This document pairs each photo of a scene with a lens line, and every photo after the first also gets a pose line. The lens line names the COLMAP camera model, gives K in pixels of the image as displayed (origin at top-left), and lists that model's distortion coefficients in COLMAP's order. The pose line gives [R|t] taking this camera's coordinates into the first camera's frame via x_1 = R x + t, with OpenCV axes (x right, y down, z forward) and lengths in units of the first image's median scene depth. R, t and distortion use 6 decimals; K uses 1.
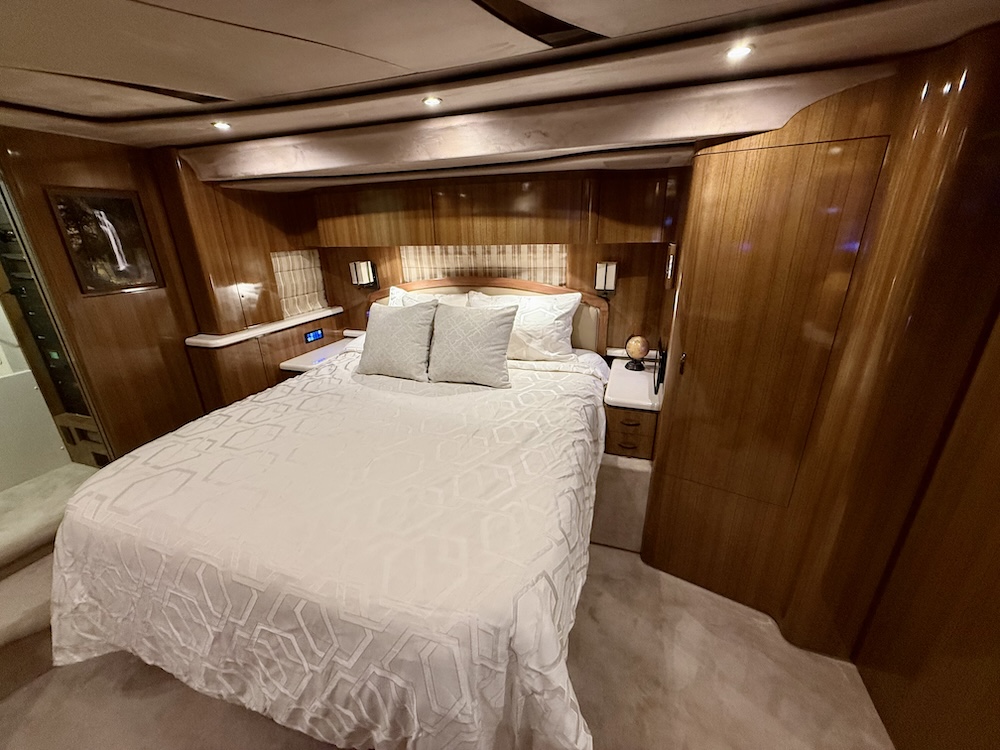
lens RADIAL K [[396.0, 0, 500.0], [0, 396.0, 375.0], [0, 0, 1]] dist [0.000068, -0.000007]
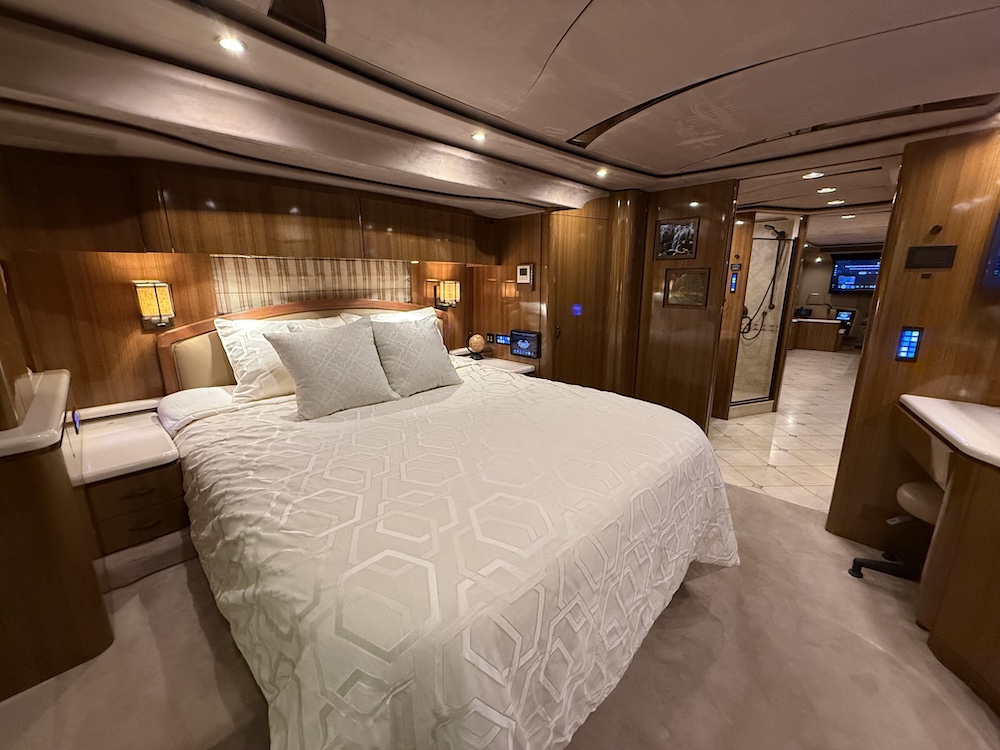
lens RADIAL K [[402.2, 0, 498.0], [0, 402.2, 375.7], [0, 0, 1]] dist [-0.000944, -0.000094]
pose [[0.436810, -0.188444, 0.879594, -0.777012], [0.306318, 0.950534, 0.051523, -0.011511], [-0.845793, 0.246929, 0.472927, 0.292150]]
